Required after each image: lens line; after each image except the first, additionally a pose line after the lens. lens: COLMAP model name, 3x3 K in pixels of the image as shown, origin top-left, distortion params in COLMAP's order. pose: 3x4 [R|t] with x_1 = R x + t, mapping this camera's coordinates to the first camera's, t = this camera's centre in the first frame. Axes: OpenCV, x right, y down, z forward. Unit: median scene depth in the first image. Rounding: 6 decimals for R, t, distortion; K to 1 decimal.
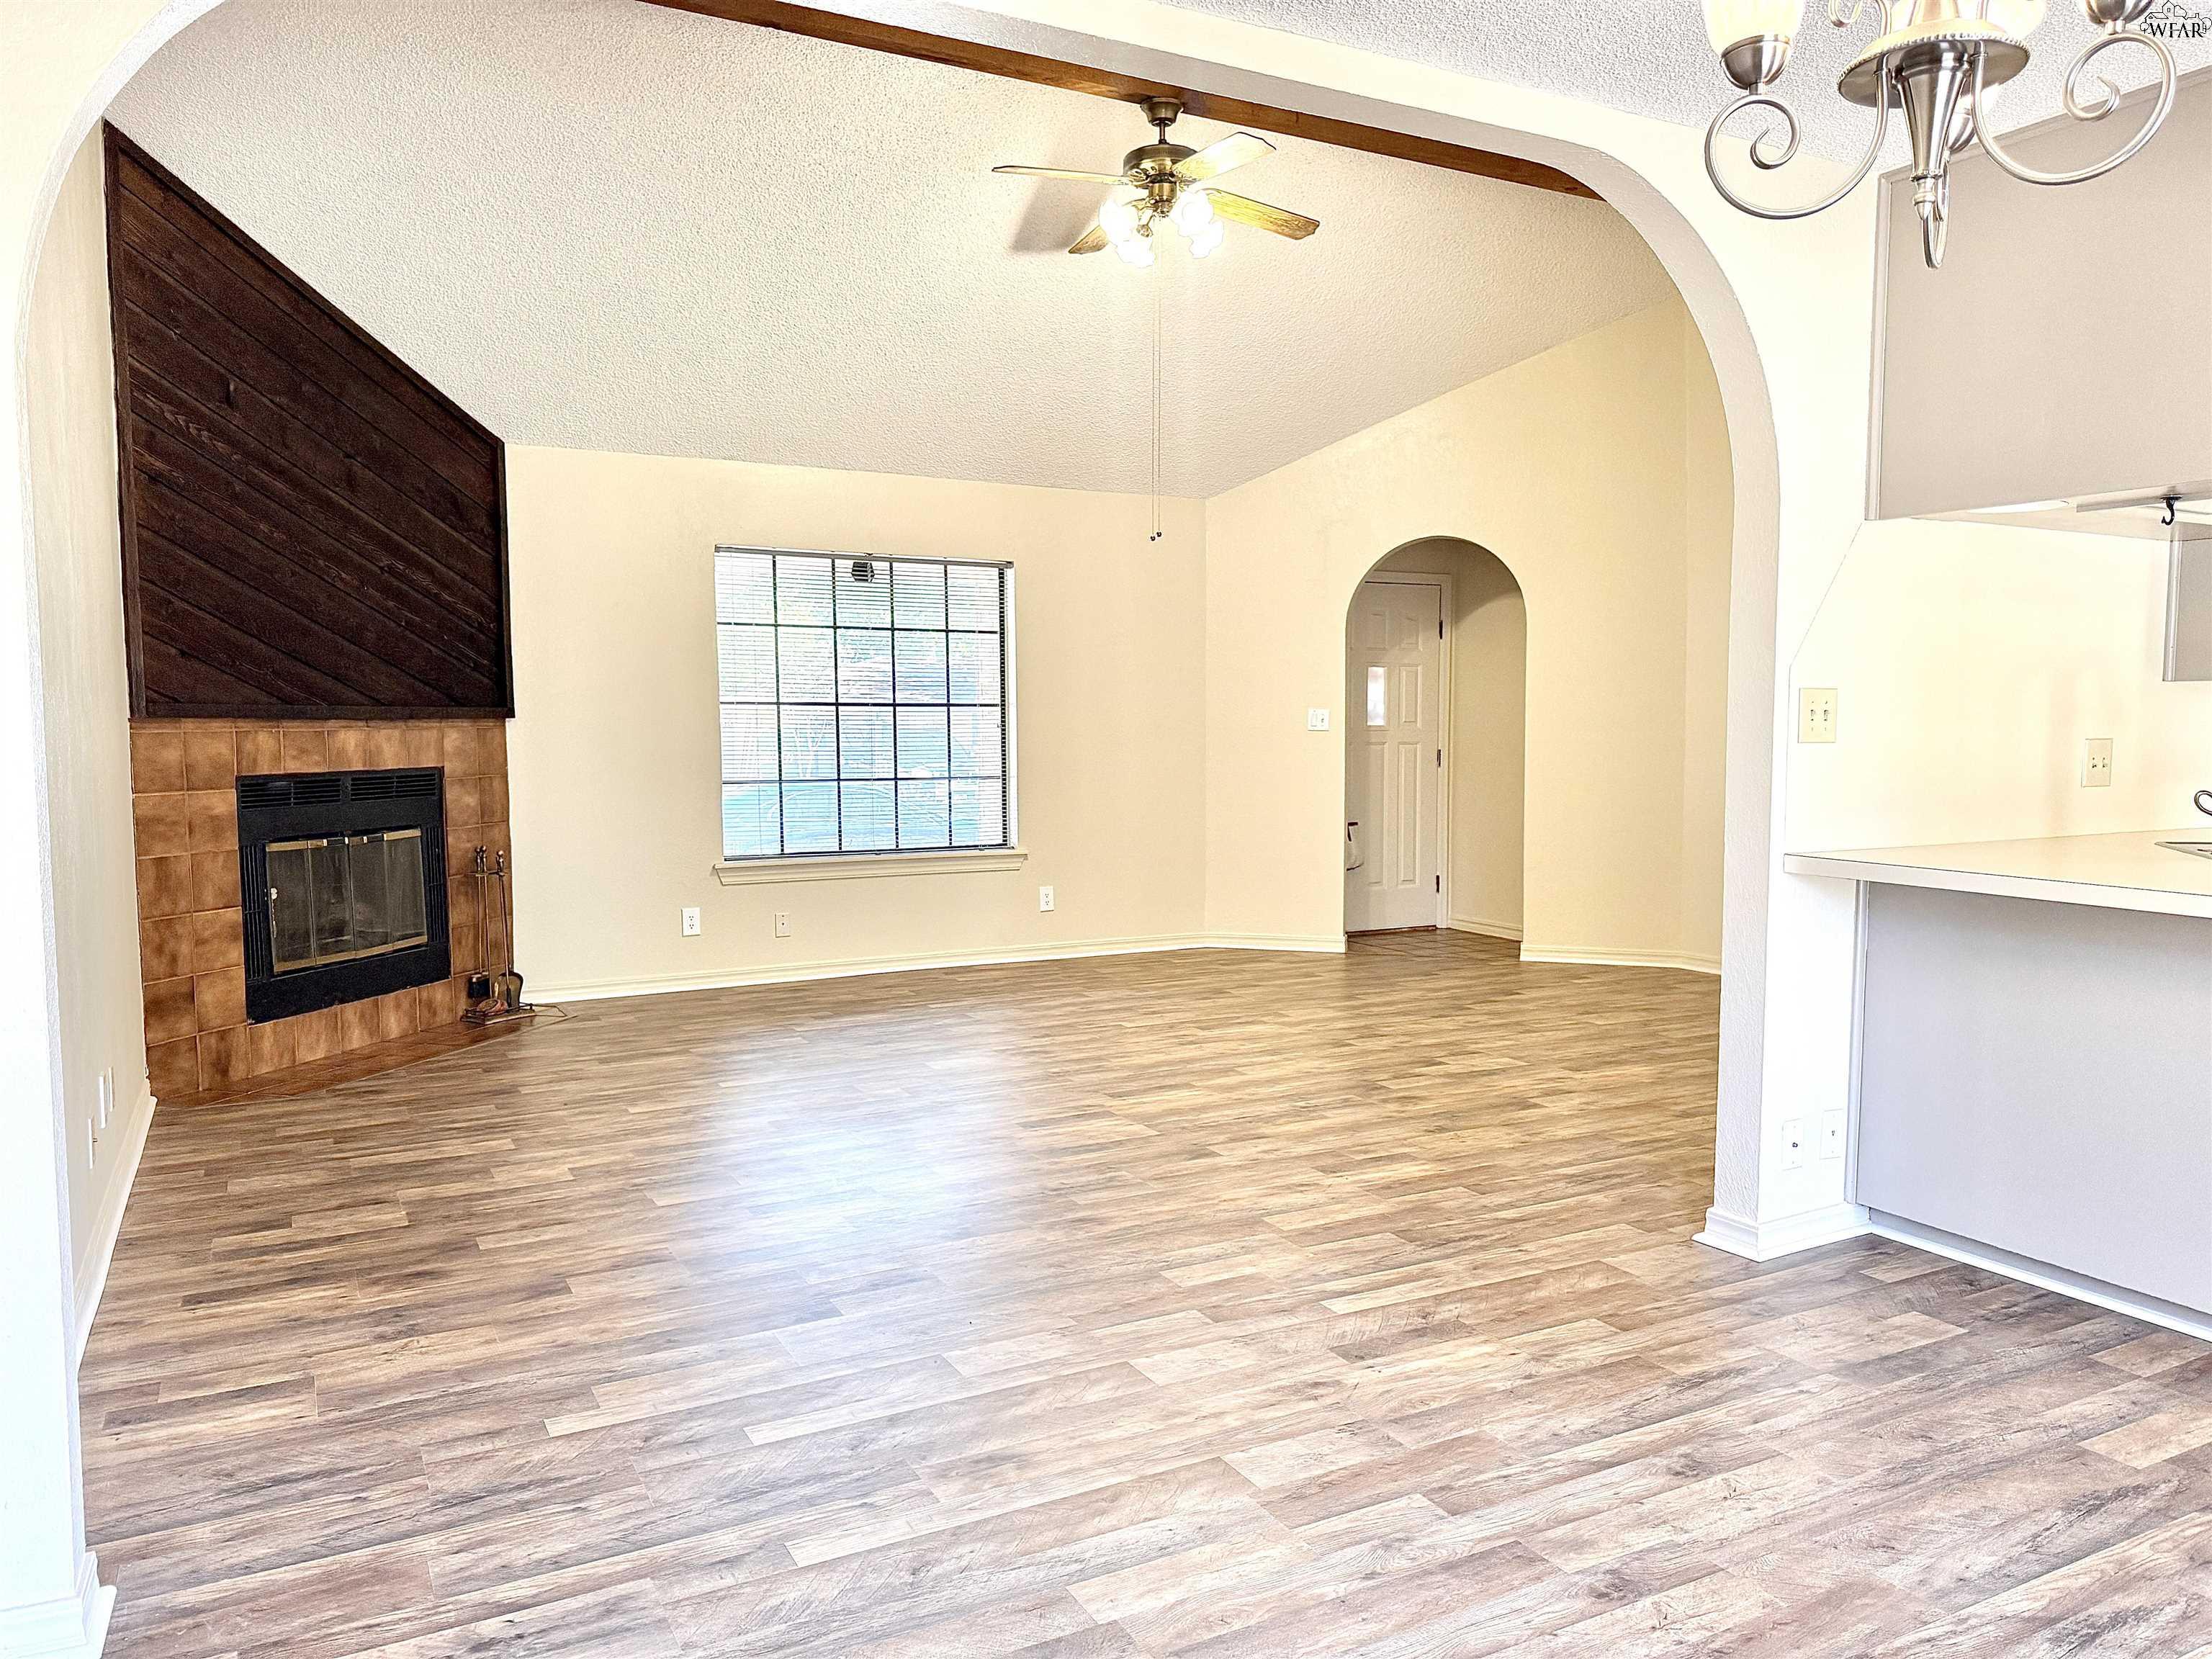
lens RADIAL K [[1551.5, 0, 1104.3], [0, 1551.5, 834.9], [0, 0, 1]] dist [0.092915, -0.124670]
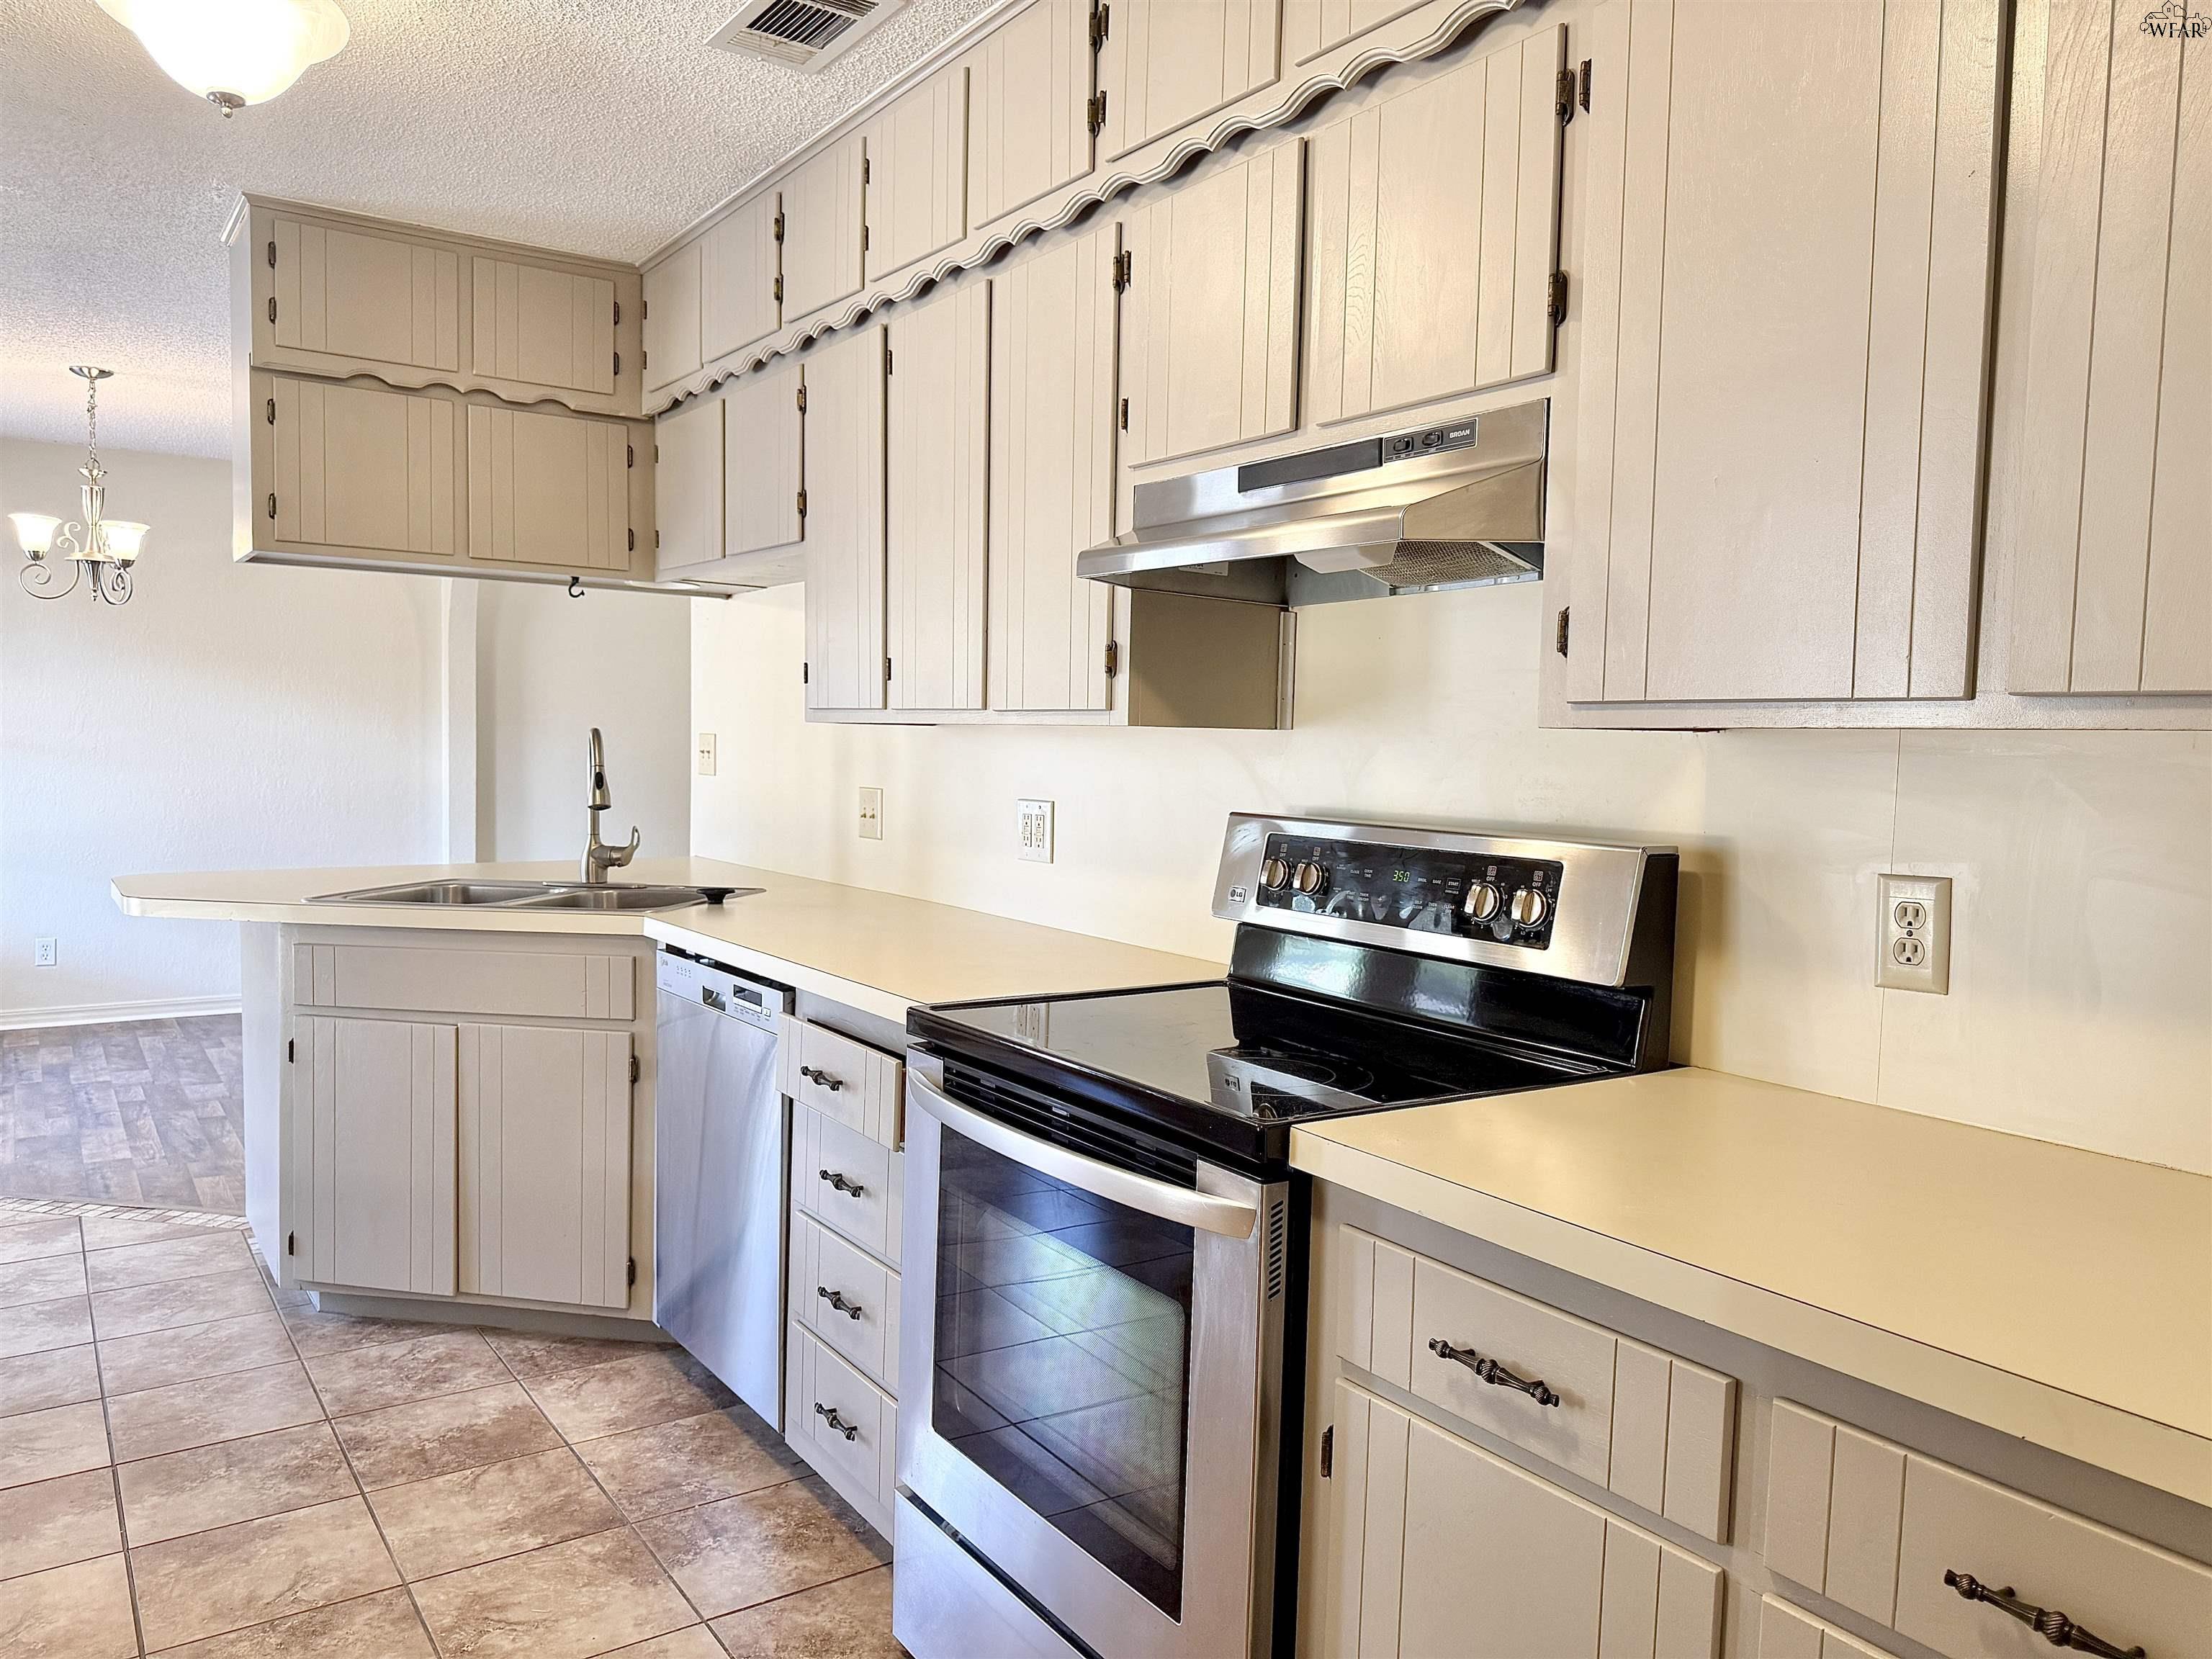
lens RADIAL K [[1565.0, 0, 1105.9], [0, 1565.0, 822.0], [0, 0, 1]] dist [0.035499, -0.047201]
pose [[0.121434, 0.055784, -0.991031, 1.474558], [-0.093521, 0.994621, 0.044527, -0.088131], [0.988184, 0.087275, 0.125998, 0.962484]]
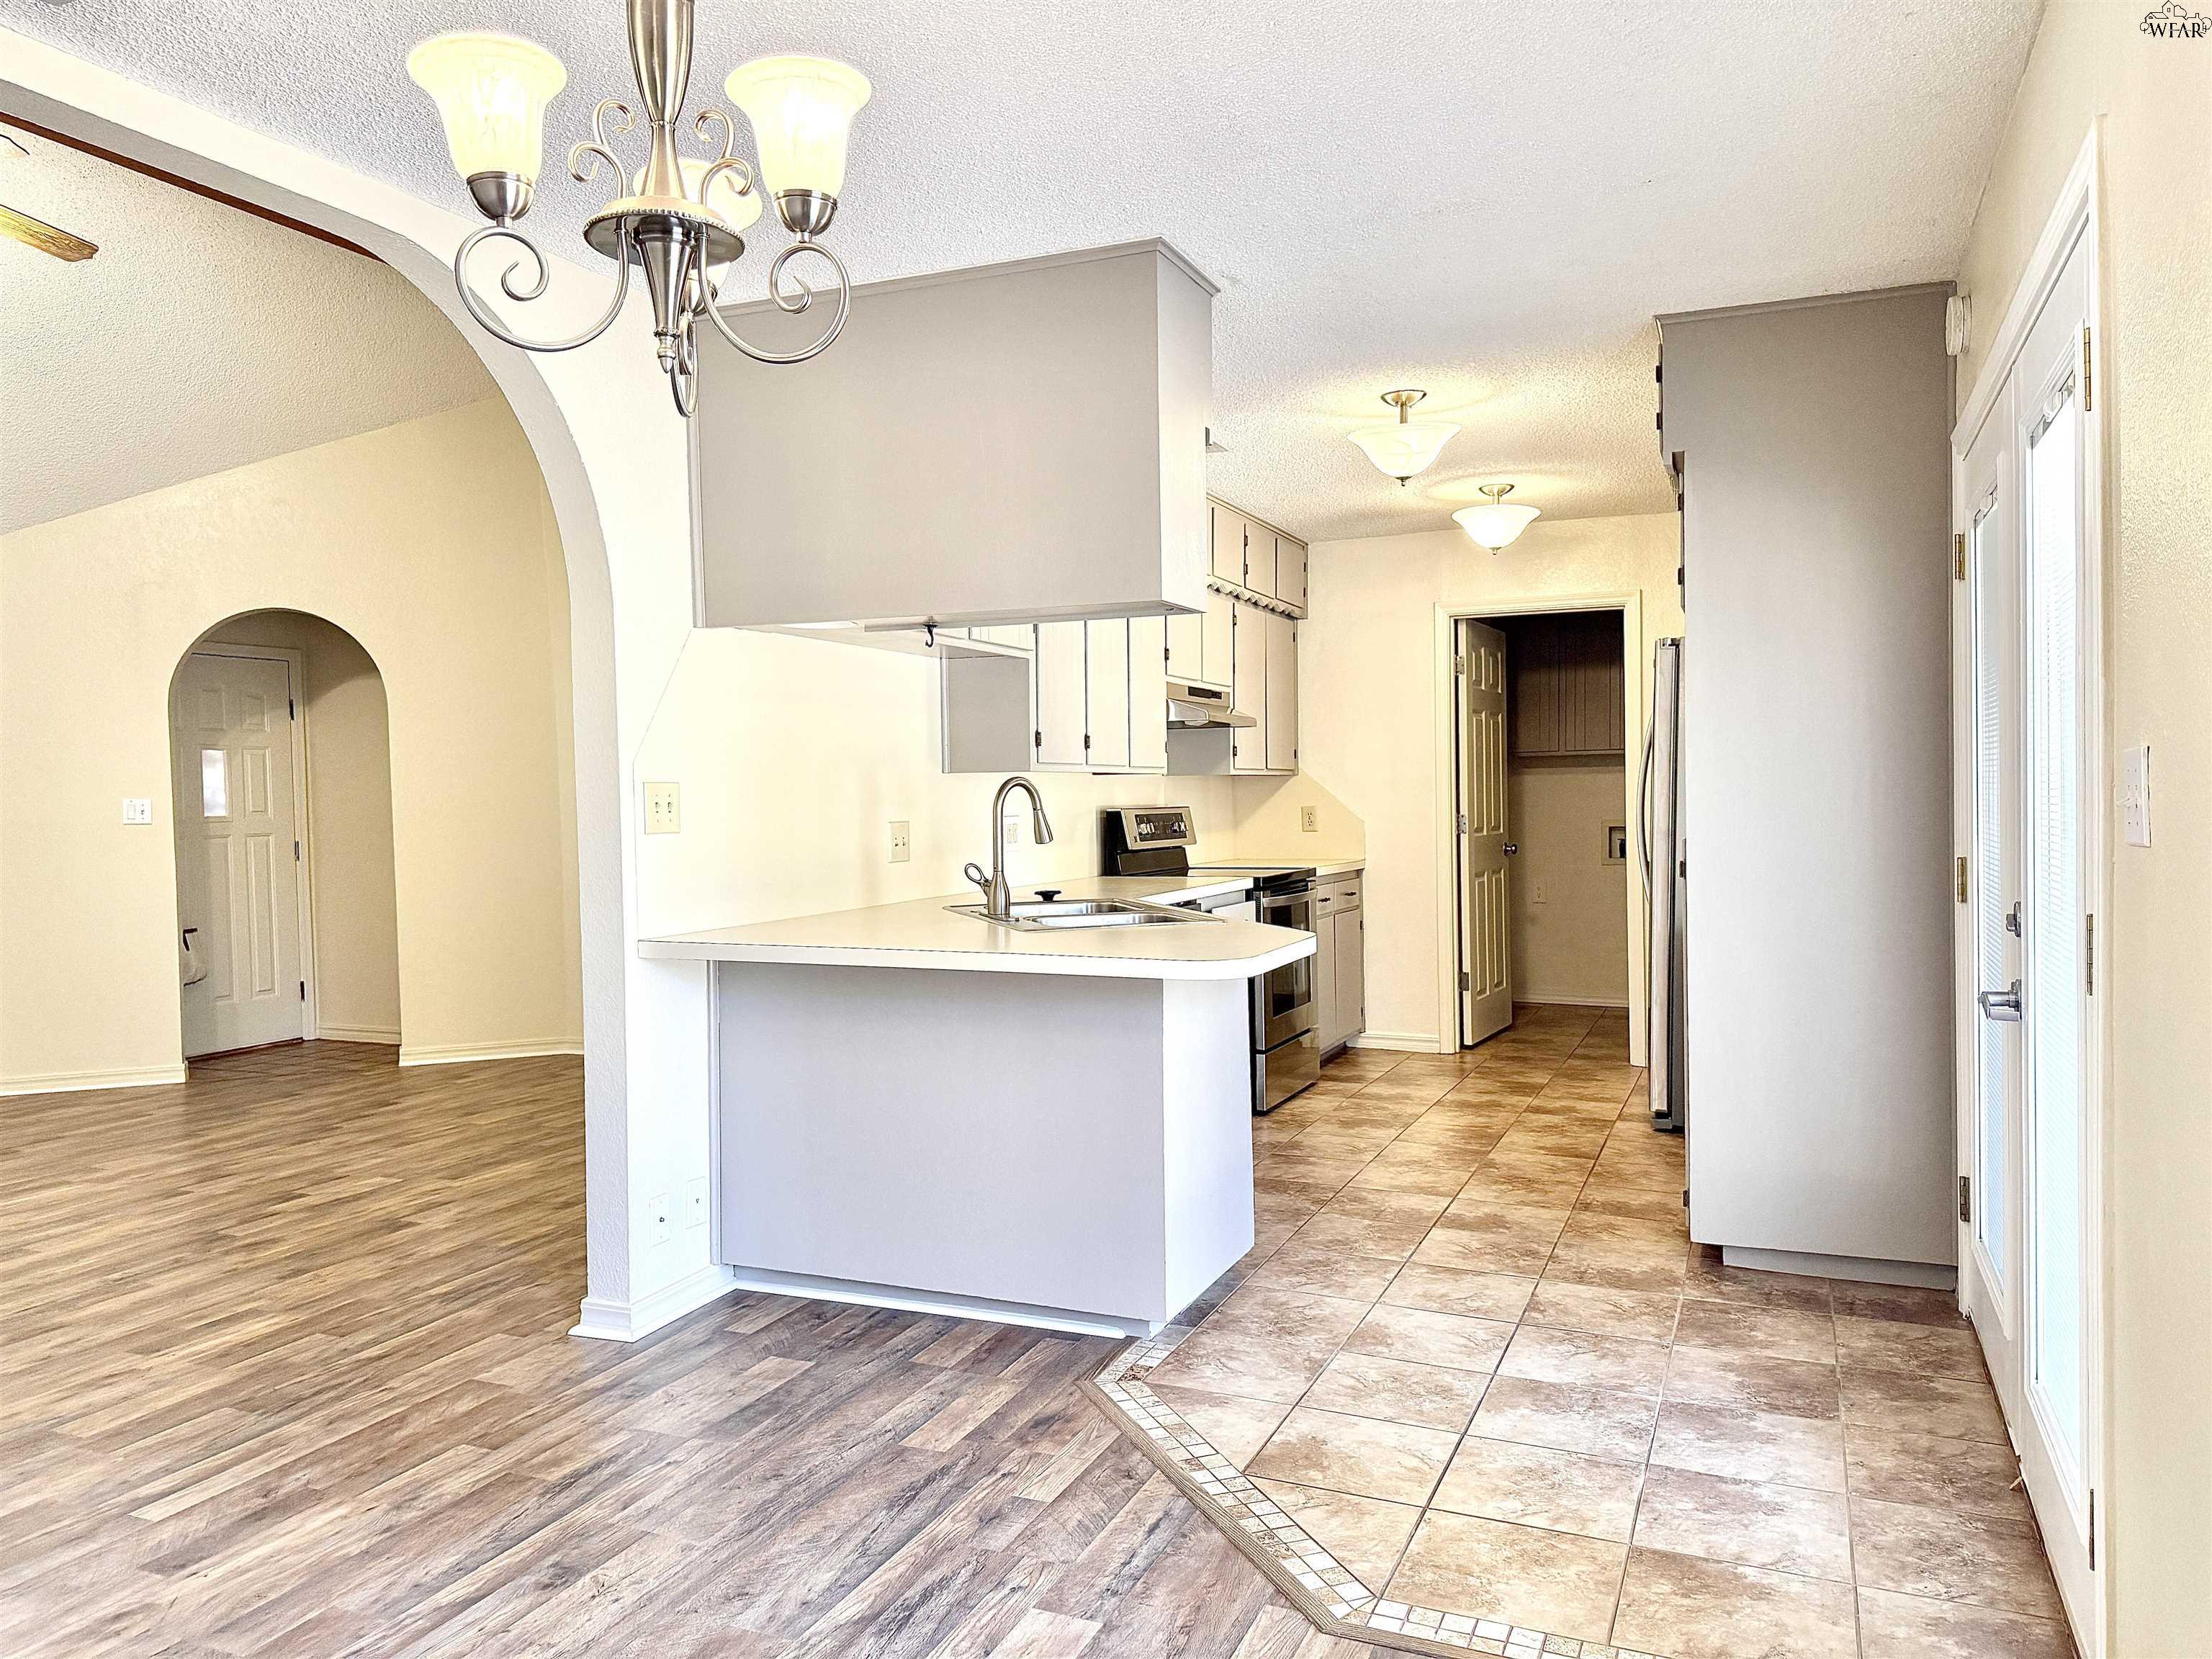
lens RADIAL K [[1551.5, 0, 1104.3], [0, 1551.5, 834.9], [0, 0, 1]] dist [0.092915, -0.124670]
pose [[0.780718, -0.030266, 0.624150, 0.021452], [0.062154, 0.997634, -0.029368, -0.006293], [-0.621785, 0.061721, 0.780752, -0.007320]]
